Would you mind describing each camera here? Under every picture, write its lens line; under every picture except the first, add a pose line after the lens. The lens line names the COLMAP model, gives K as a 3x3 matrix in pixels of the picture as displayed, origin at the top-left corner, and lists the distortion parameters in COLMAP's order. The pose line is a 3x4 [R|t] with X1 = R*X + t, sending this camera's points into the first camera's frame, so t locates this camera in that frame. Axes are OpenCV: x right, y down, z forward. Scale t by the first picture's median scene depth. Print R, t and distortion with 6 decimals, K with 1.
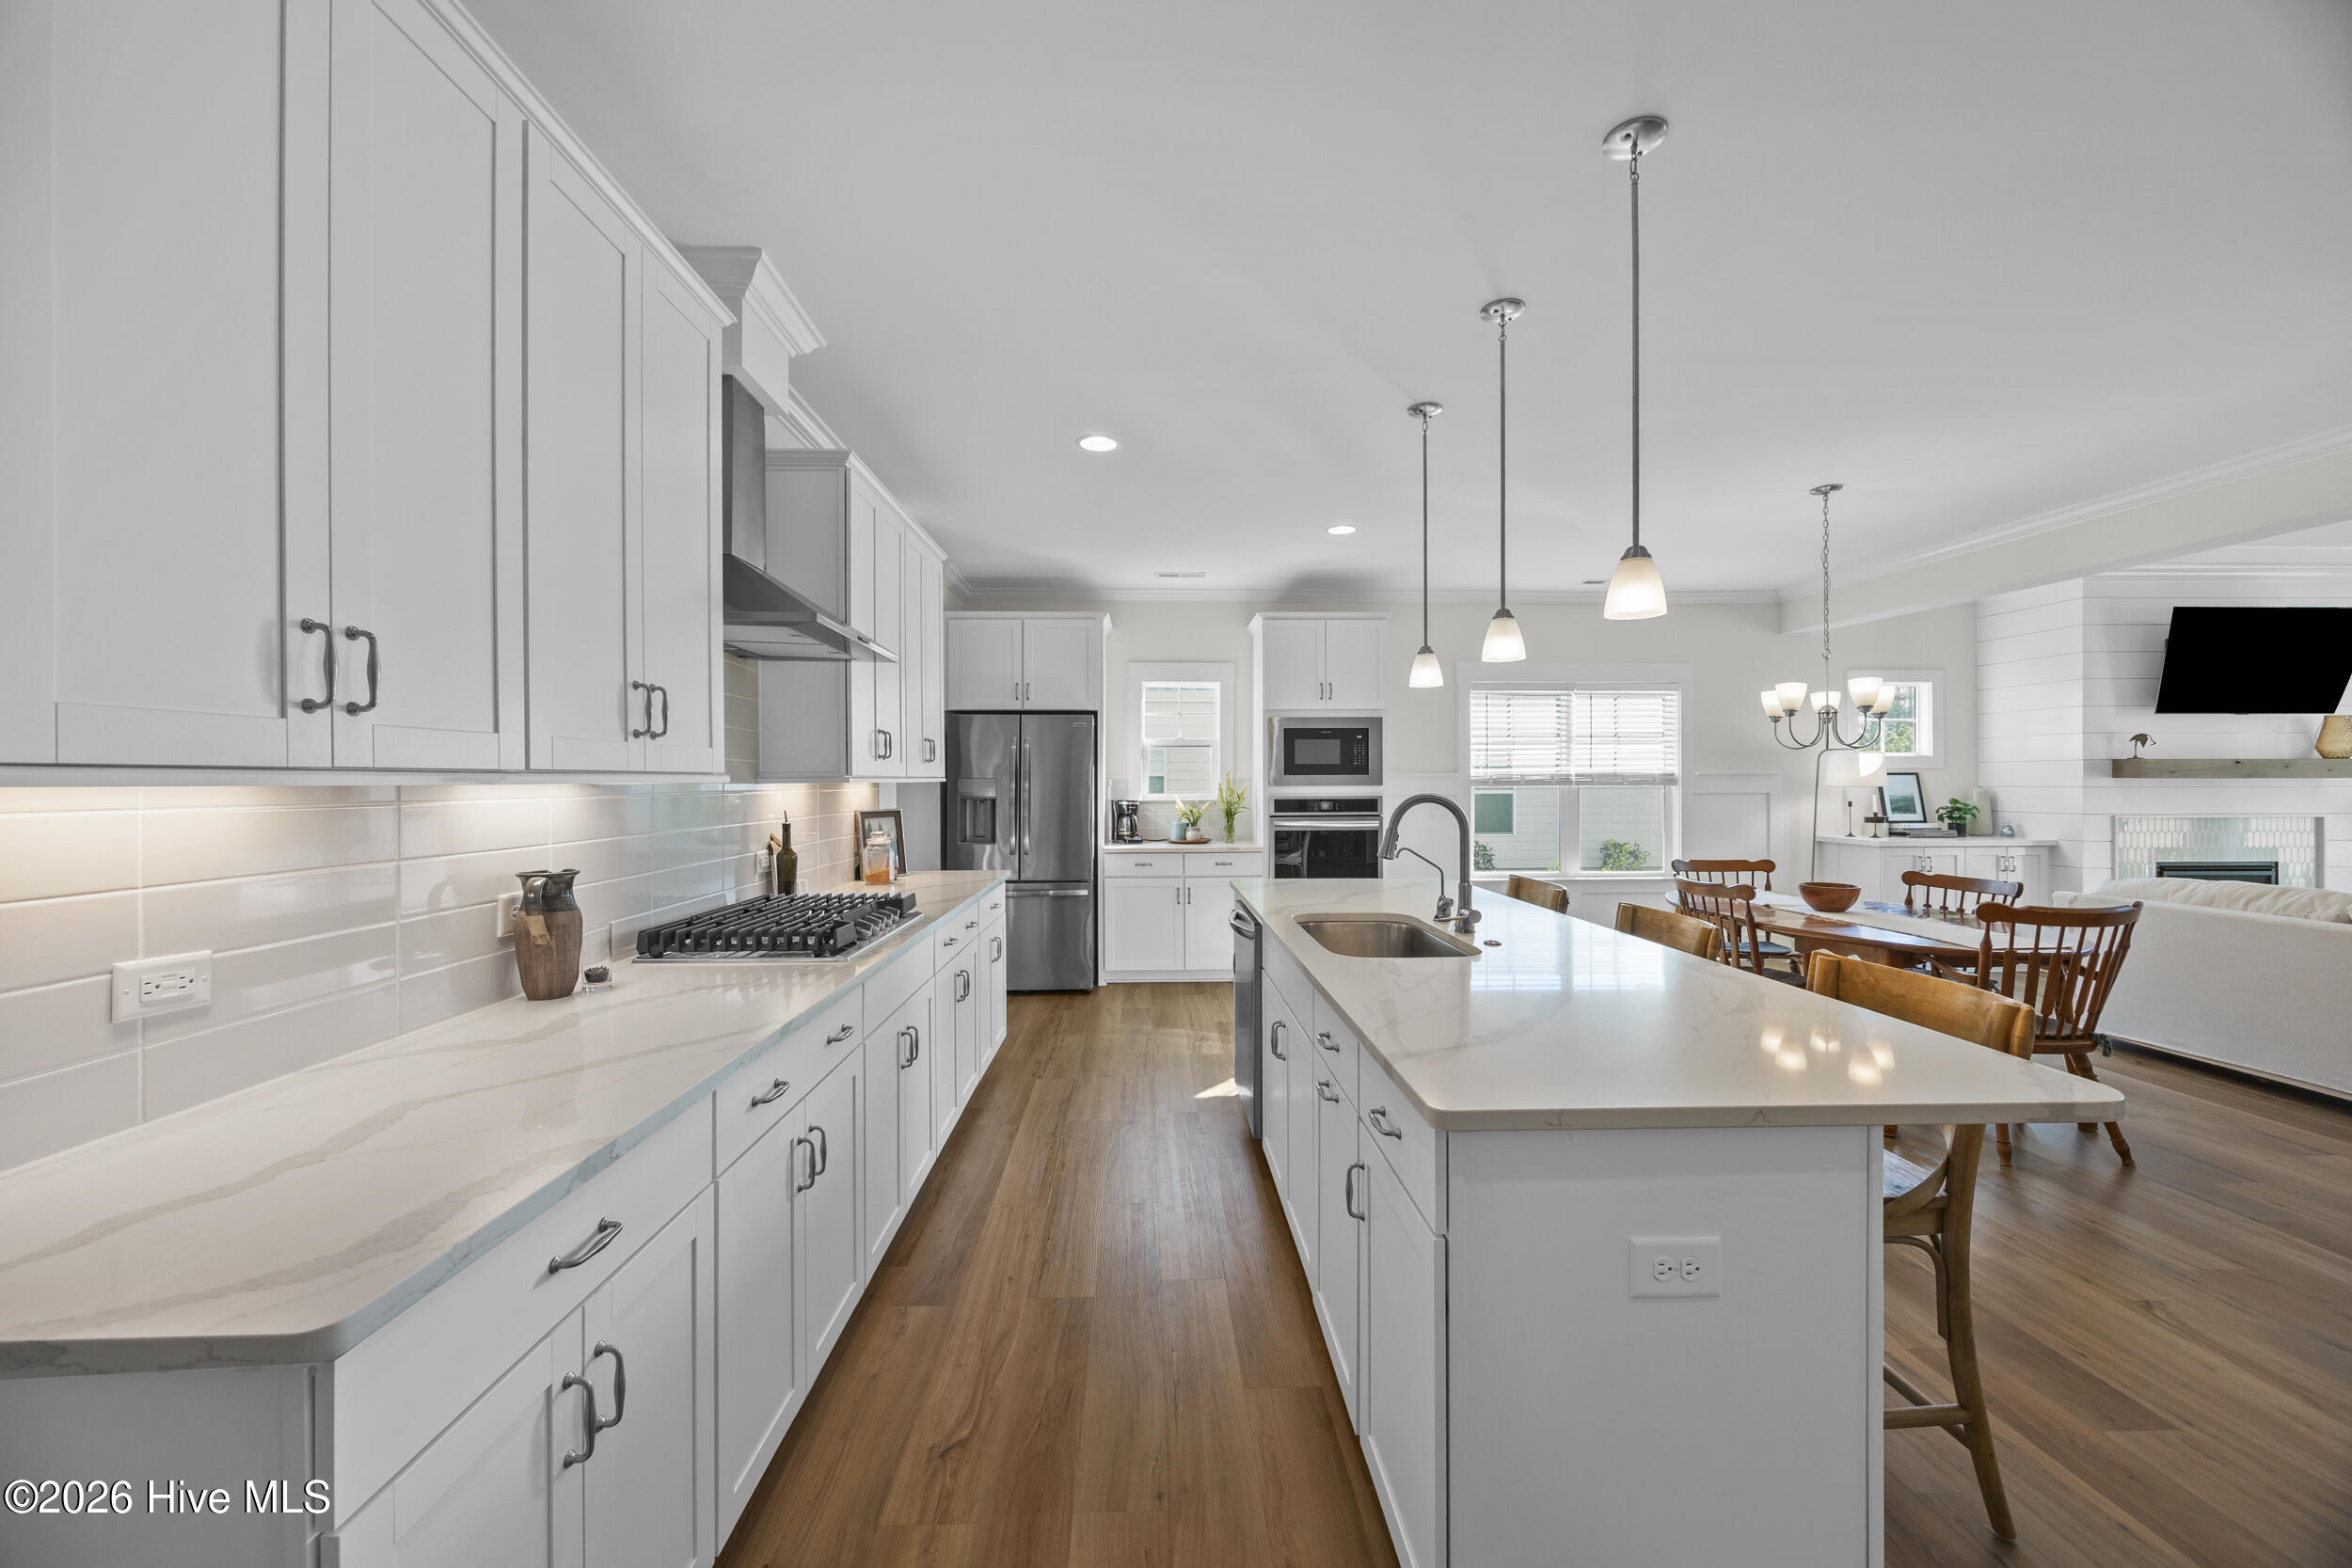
lens RADIAL K [[887.2, 0, 1160.1], [0, 887.2, 780.4], [0, 0, 1]] dist [-0.005976, 0.000535]
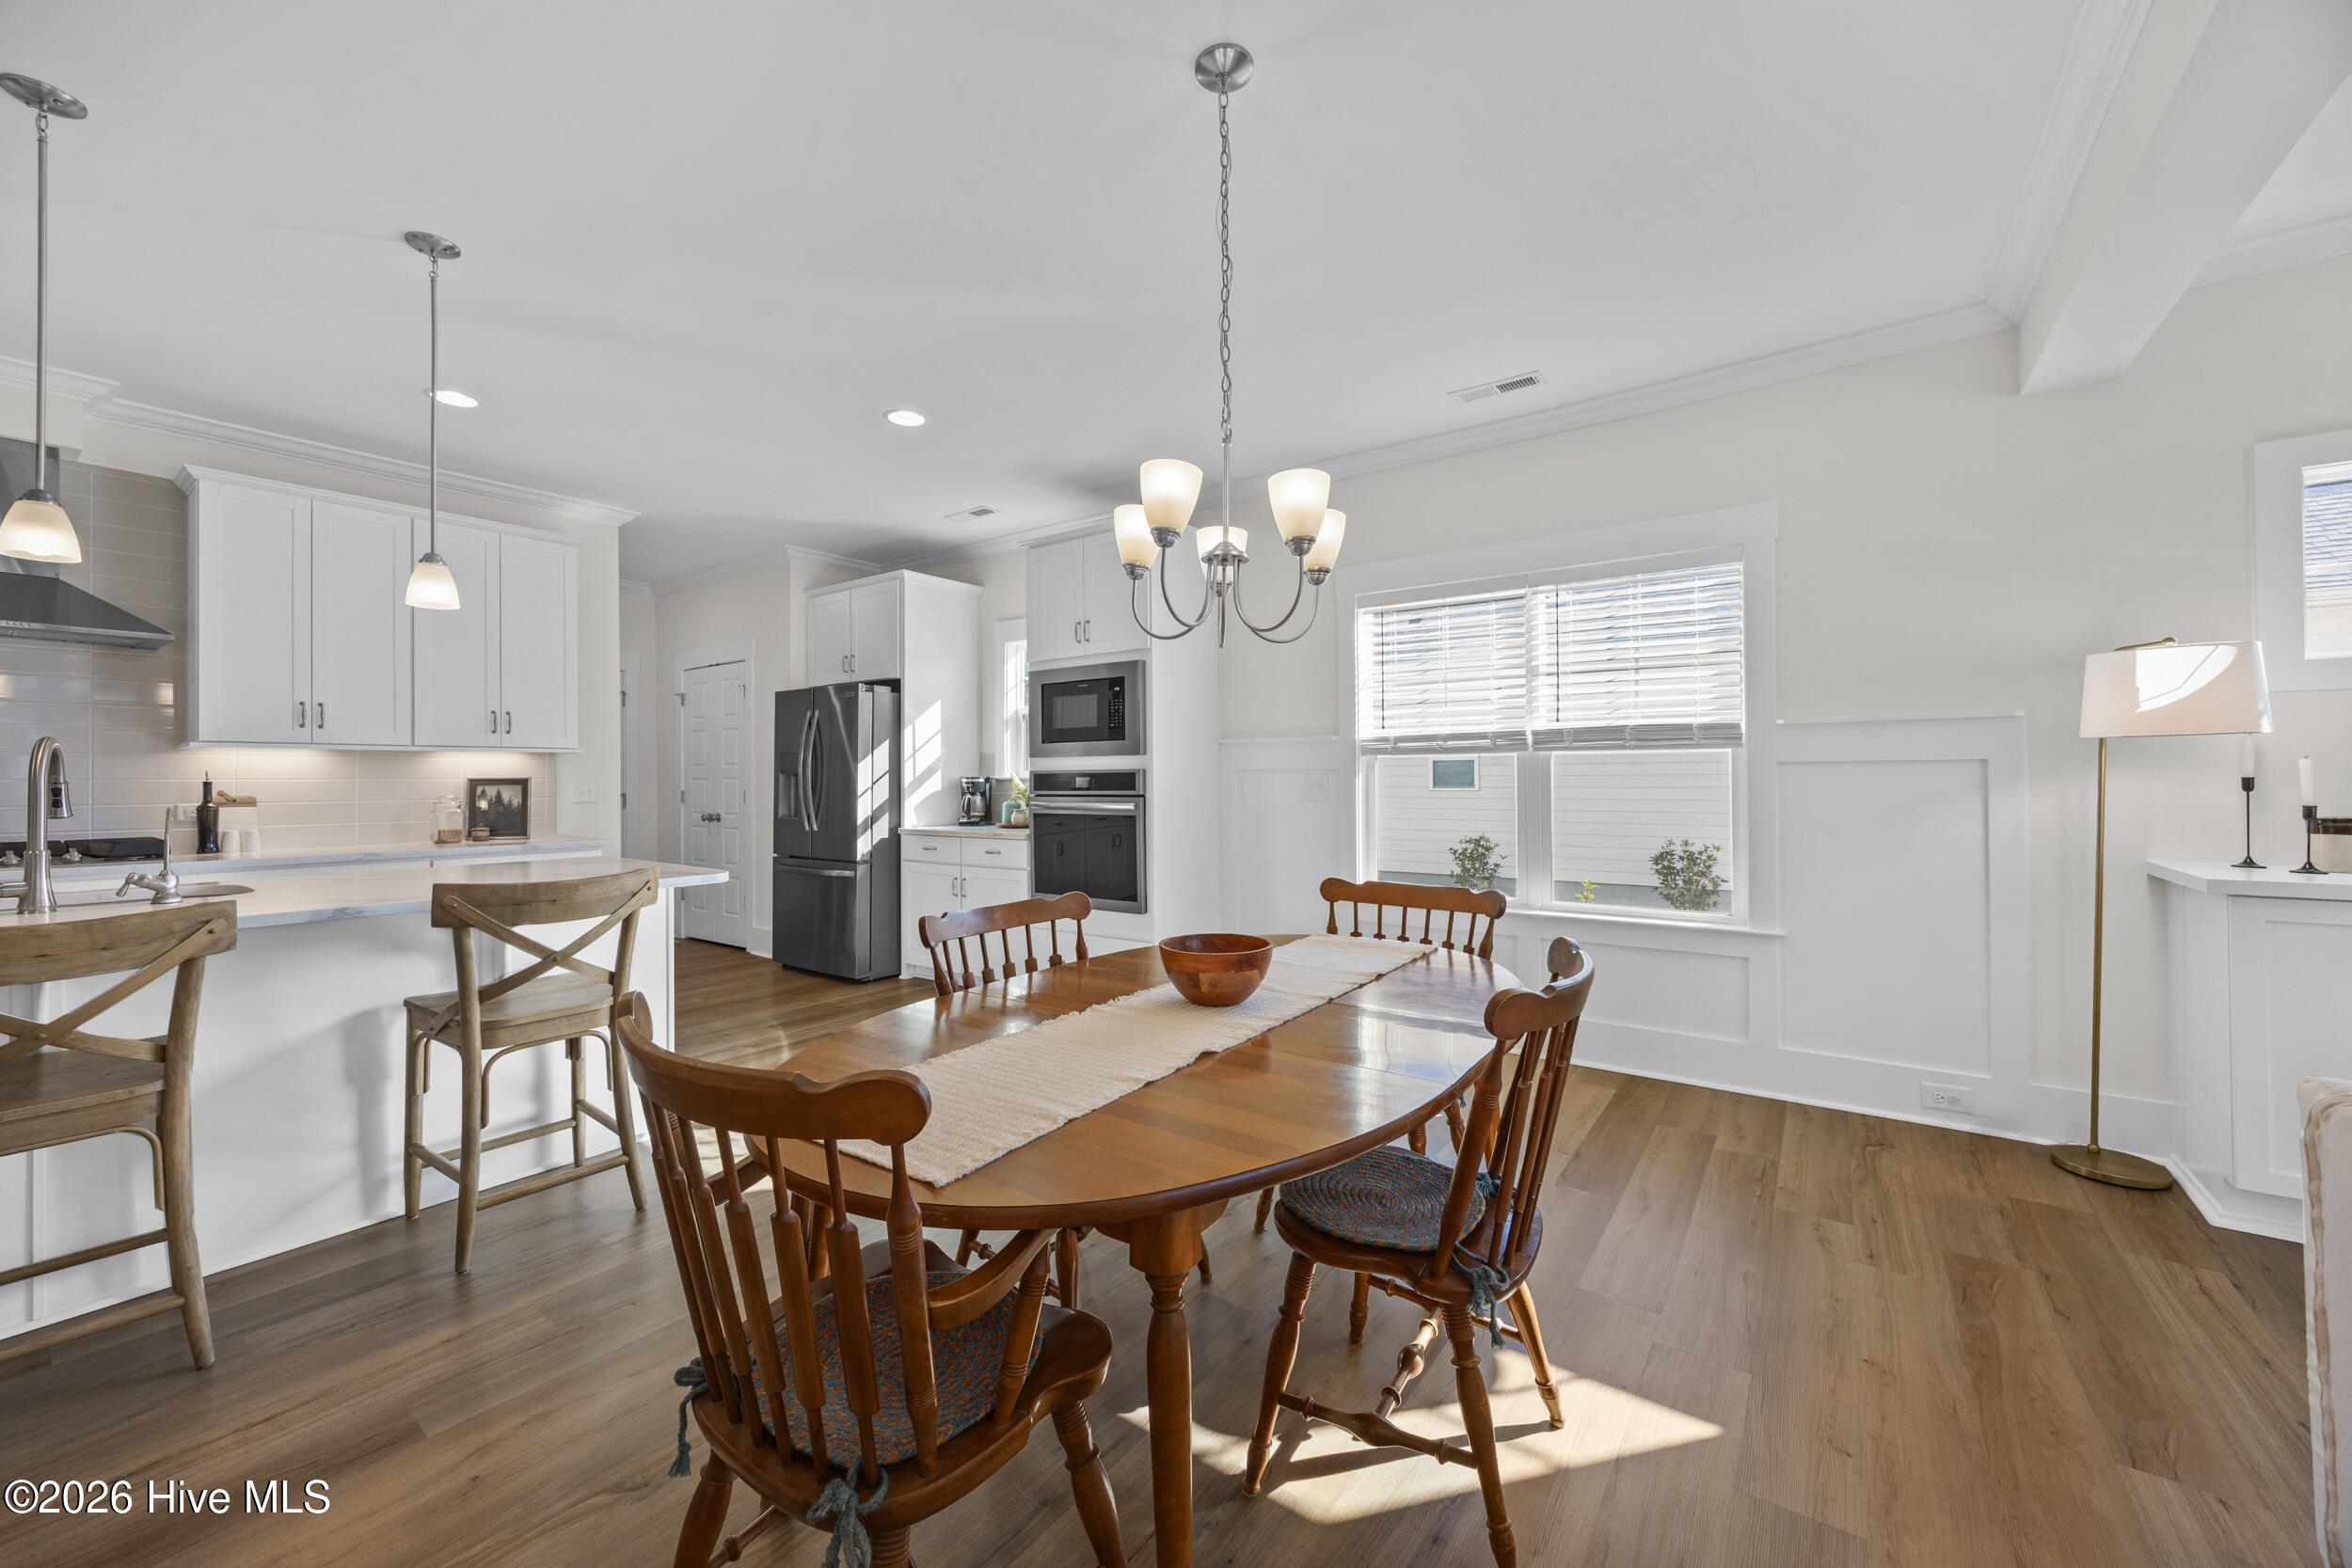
lens RADIAL K [[887.2, 0, 1165.2], [0, 887.2, 776.1], [0, 0, 1]] dist [-0.005976, 0.000535]
pose [[0.791071, -0.003264, -0.611715, 0.710624], [0.003567, 0.999993, -0.000722, 0.024199], [0.611713, -0.001611, 0.791078, 0.441145]]
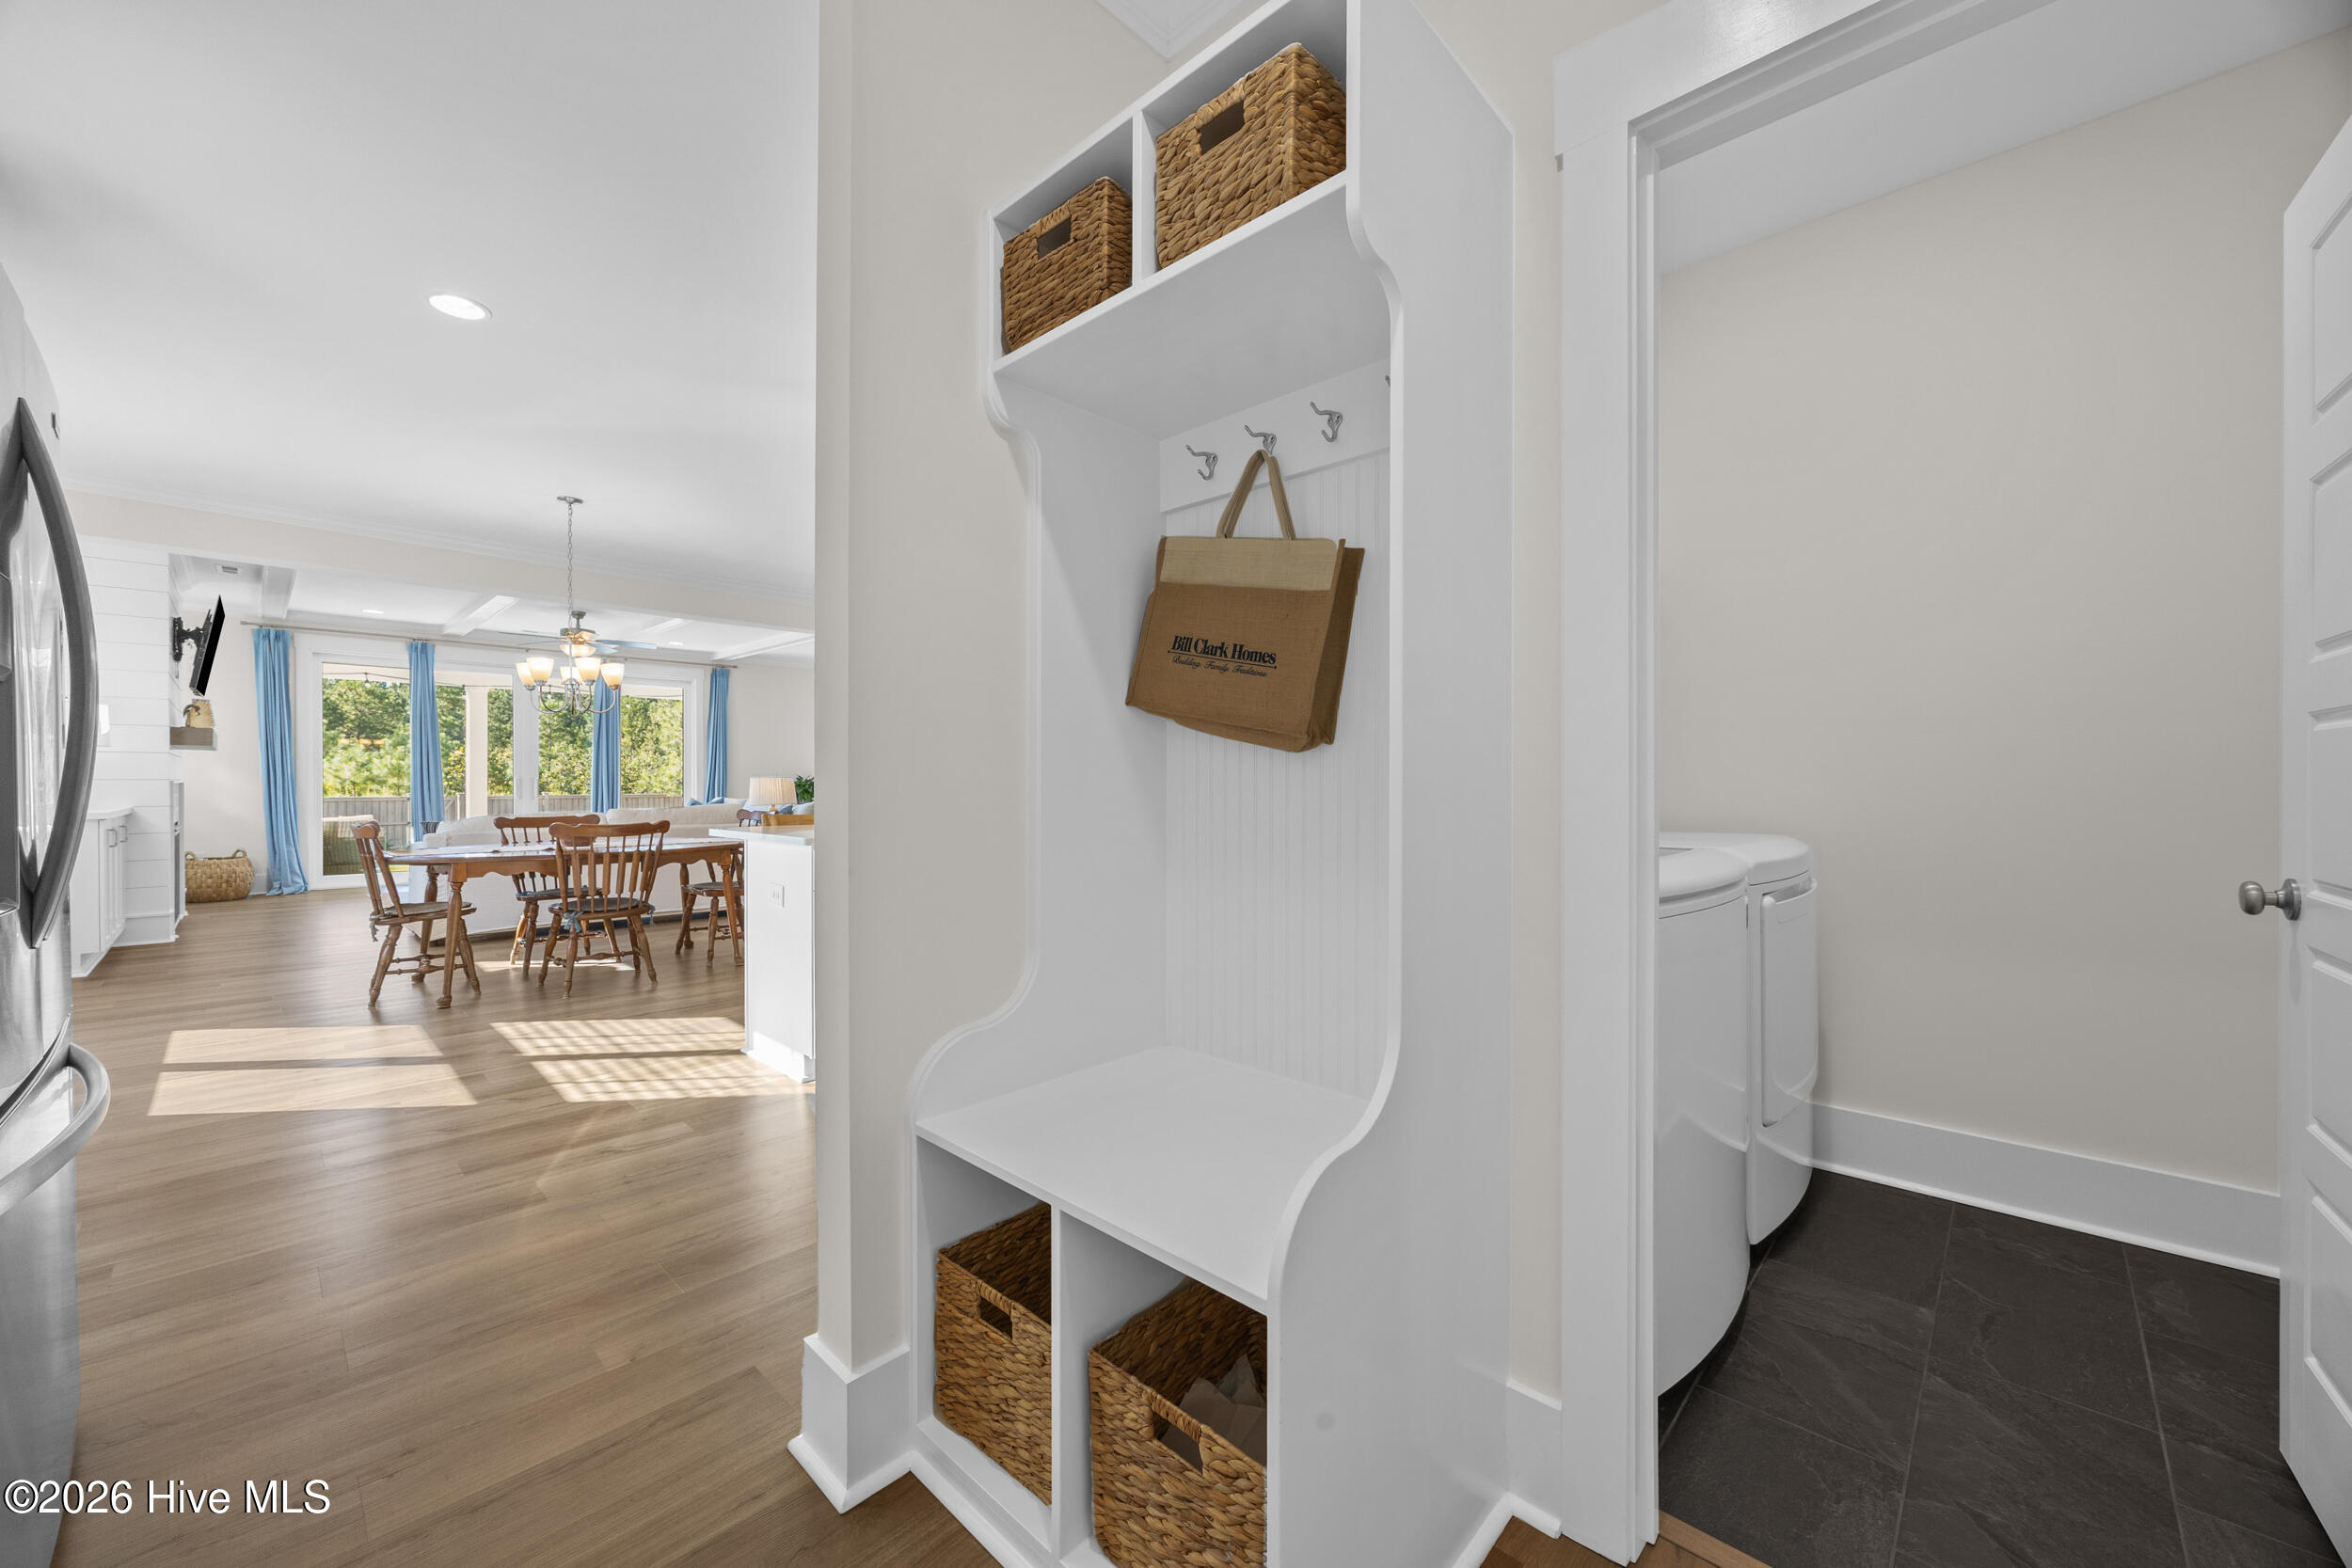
lens RADIAL K [[887.2, 0, 1166.5], [0, 887.2, 779.2], [0, 0, 1]] dist [-0.005976, 0.000535]
pose [[-0.706077, 0.000883, 0.708135, -0.486847], [0.000489, 1.000000, -0.000758, 0.039427], [-0.708135, -0.000189, -0.706077, 0.903107]]
